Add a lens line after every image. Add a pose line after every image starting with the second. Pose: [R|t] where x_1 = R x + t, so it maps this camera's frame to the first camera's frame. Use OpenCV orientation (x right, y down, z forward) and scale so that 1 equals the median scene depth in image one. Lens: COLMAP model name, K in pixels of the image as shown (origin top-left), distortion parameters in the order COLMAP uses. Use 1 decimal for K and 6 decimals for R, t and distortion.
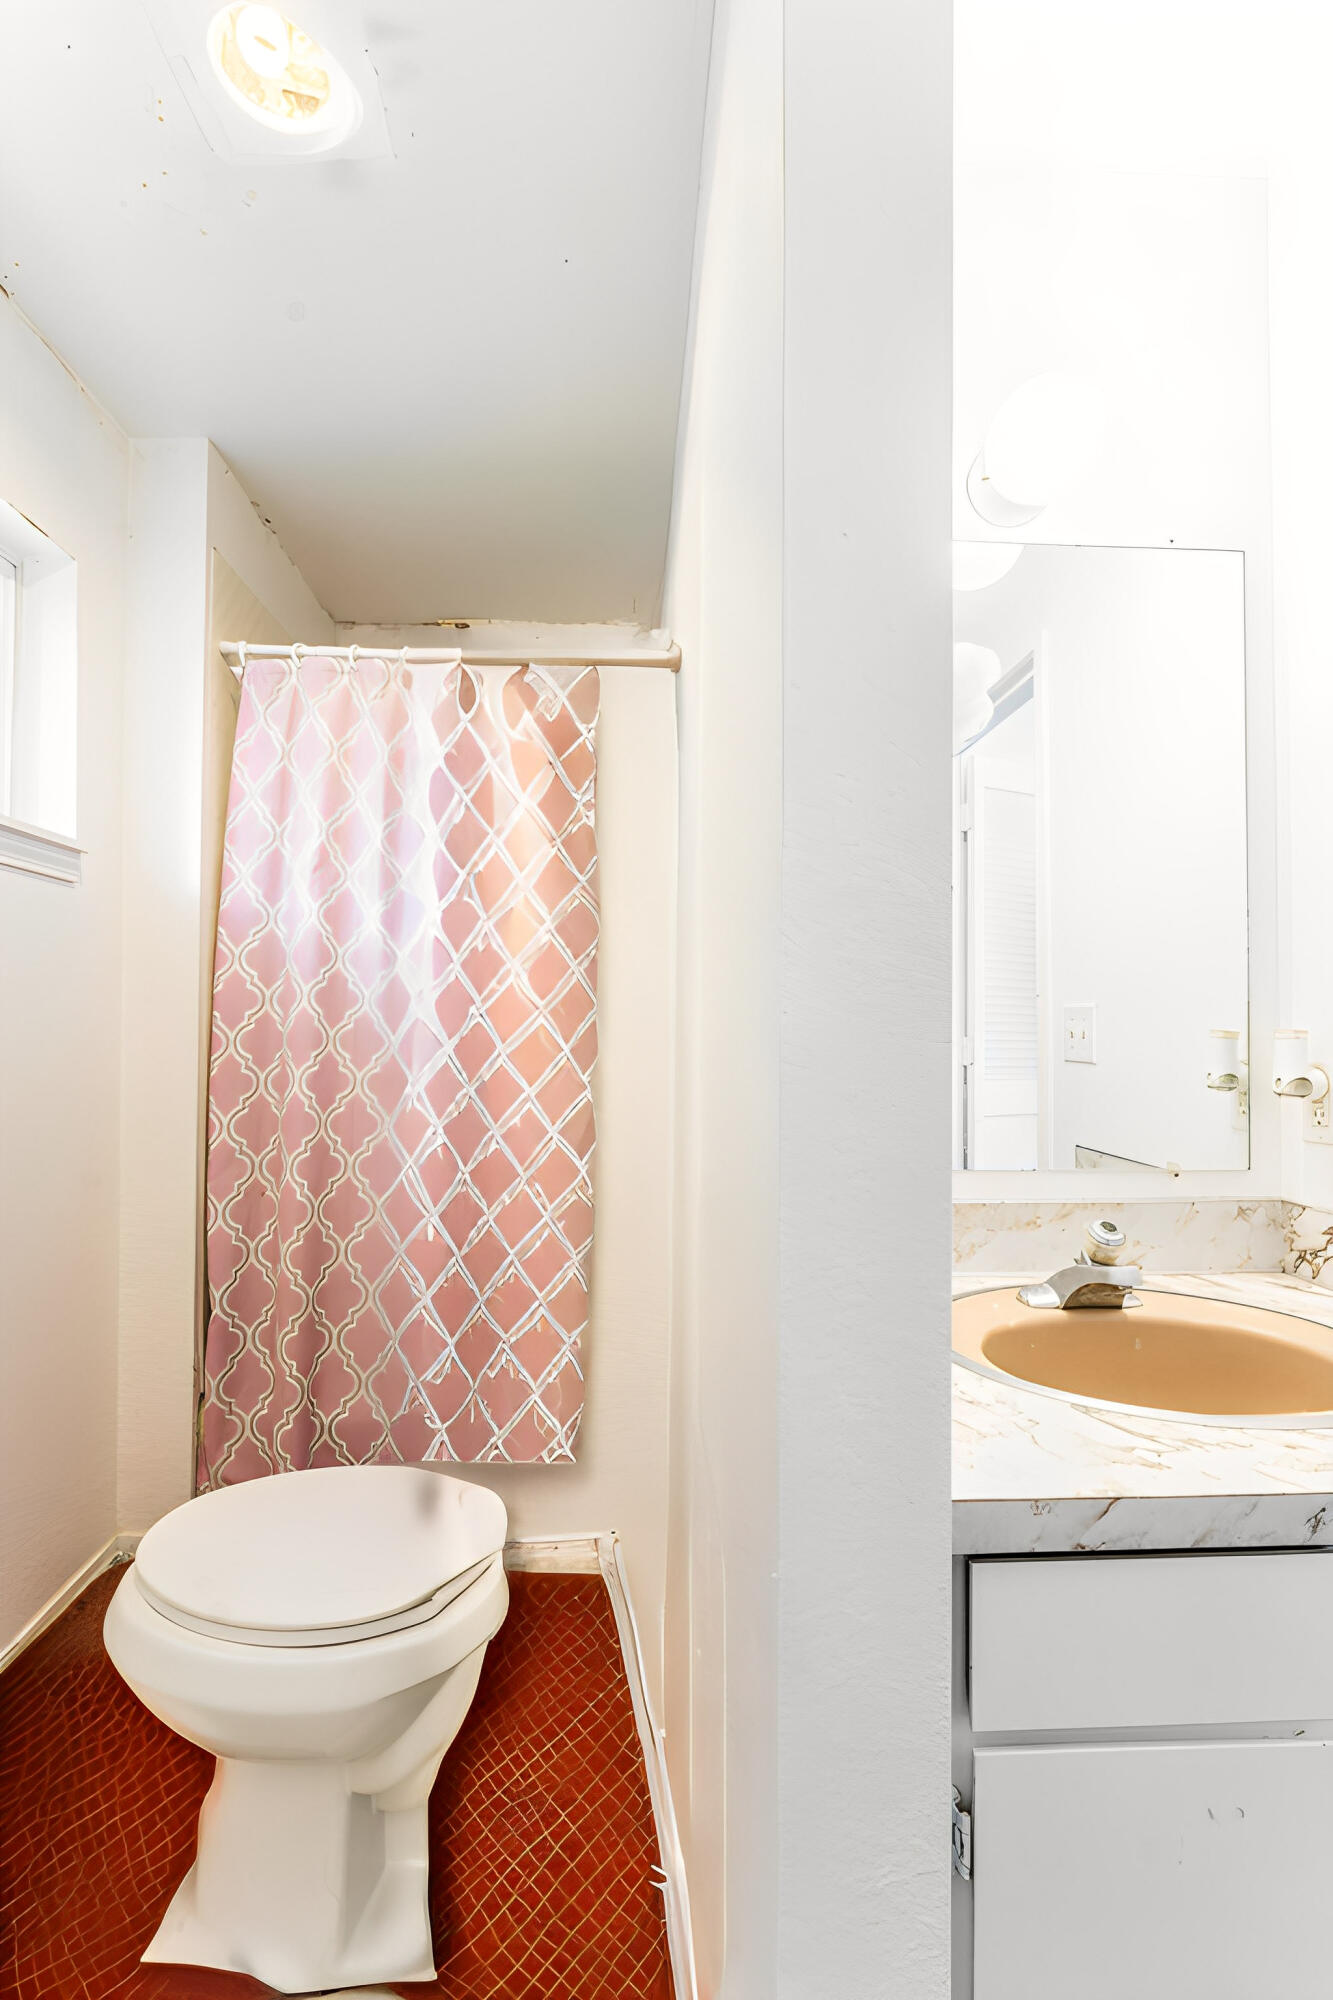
lens RADIAL K [[821.7, 0, 666.5], [0, 821.7, 1000.0], [0, 0, 1]] dist [0.000023, 0.000051]
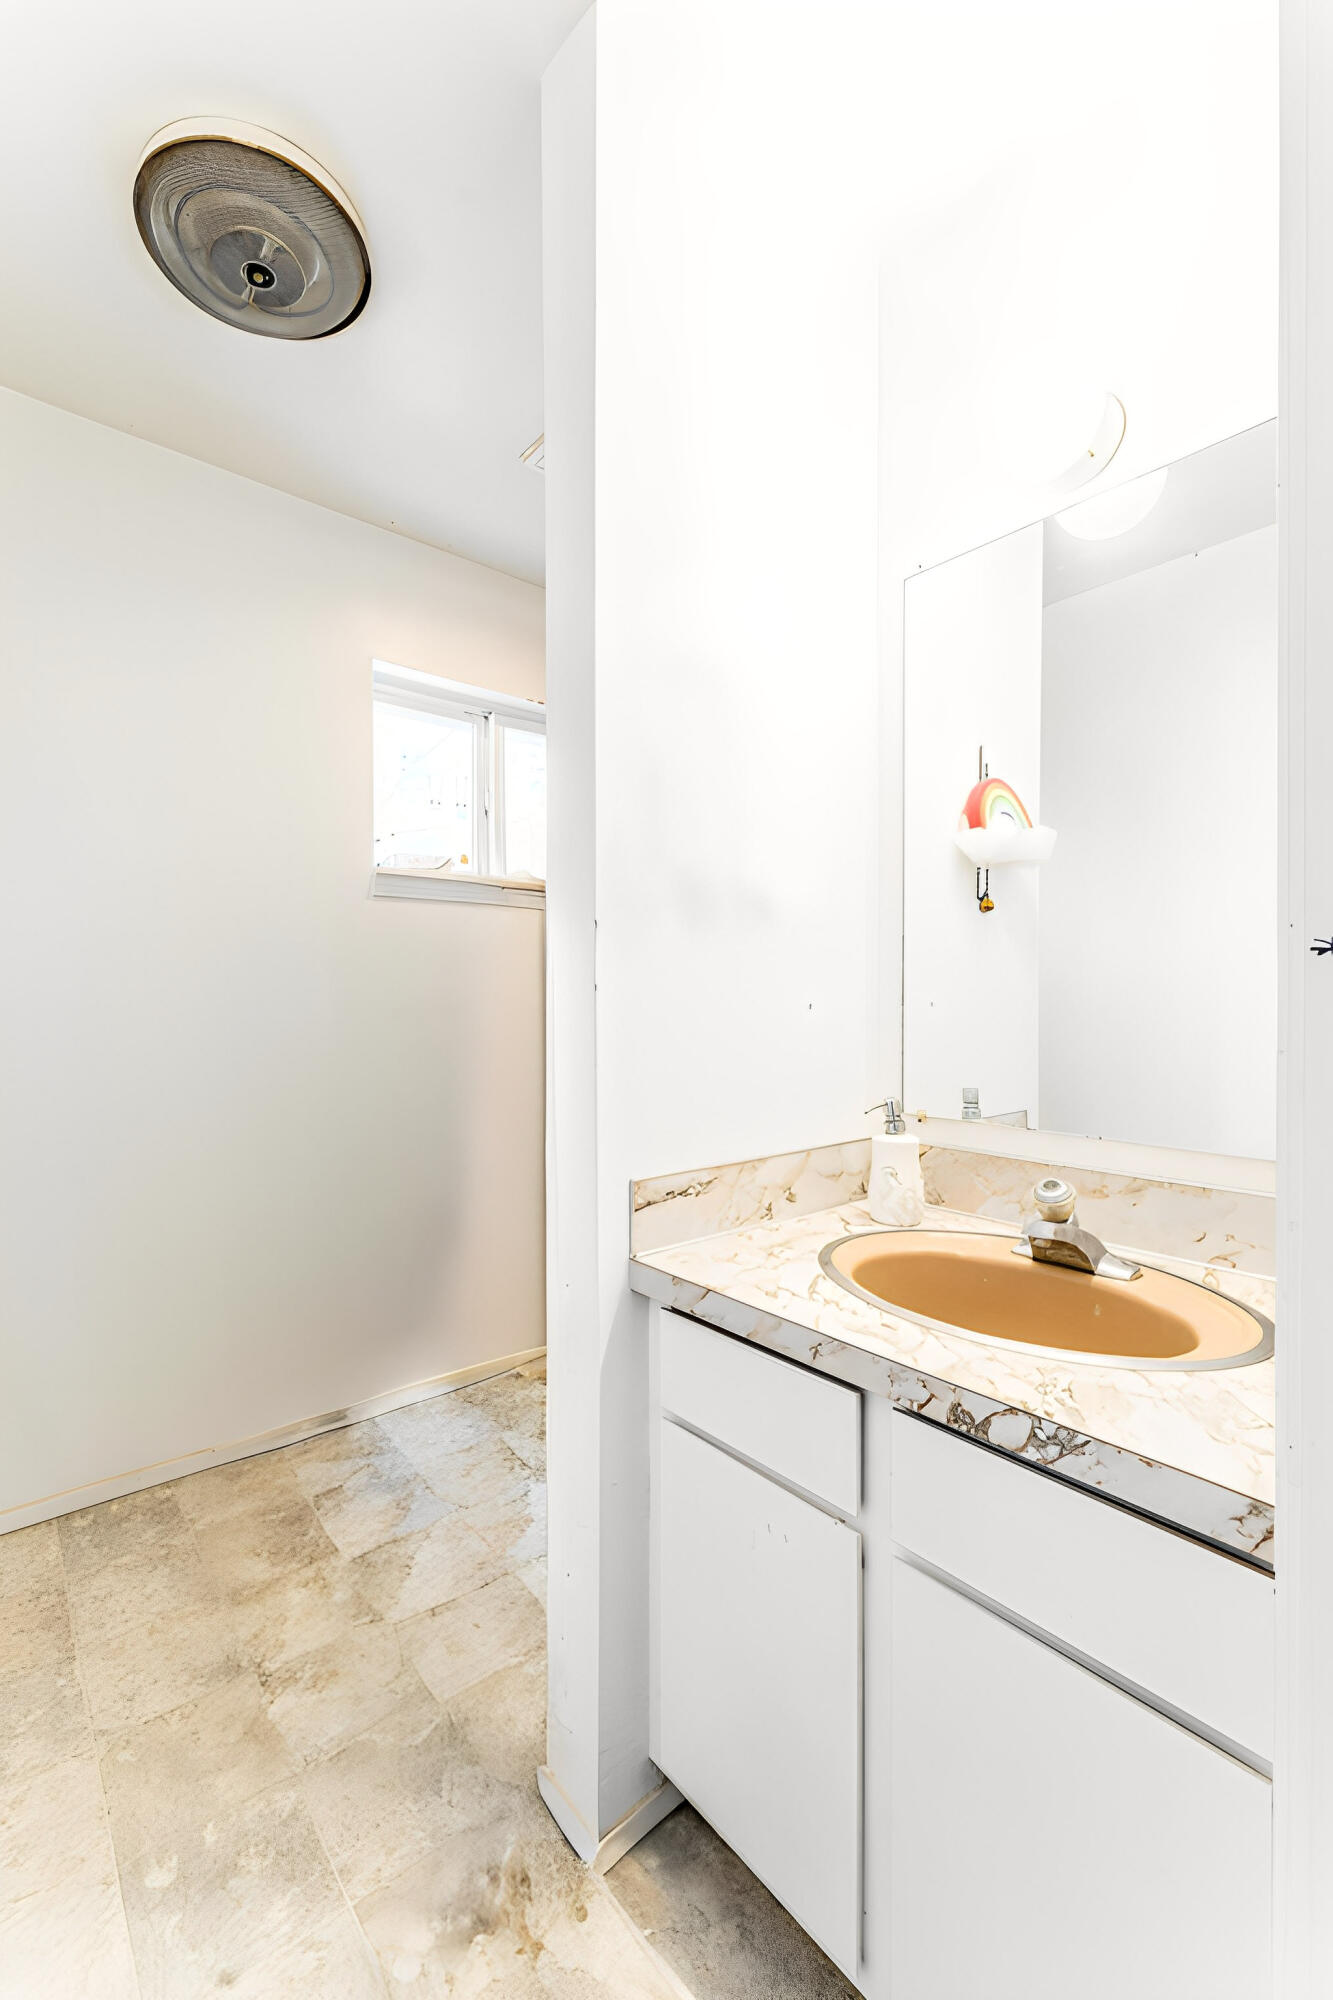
lens RADIAL K [[821.7, 0, 666.5], [0, 821.7, 1000.0], [0, 0, 1]] dist [0.000023, 0.000051]
pose [[0.617098, -0.004009, -0.786876, 1.033200], [0.023473, 0.999636, 0.013316, 0.020109], [0.786536, -0.026688, 0.616968, -0.006874]]
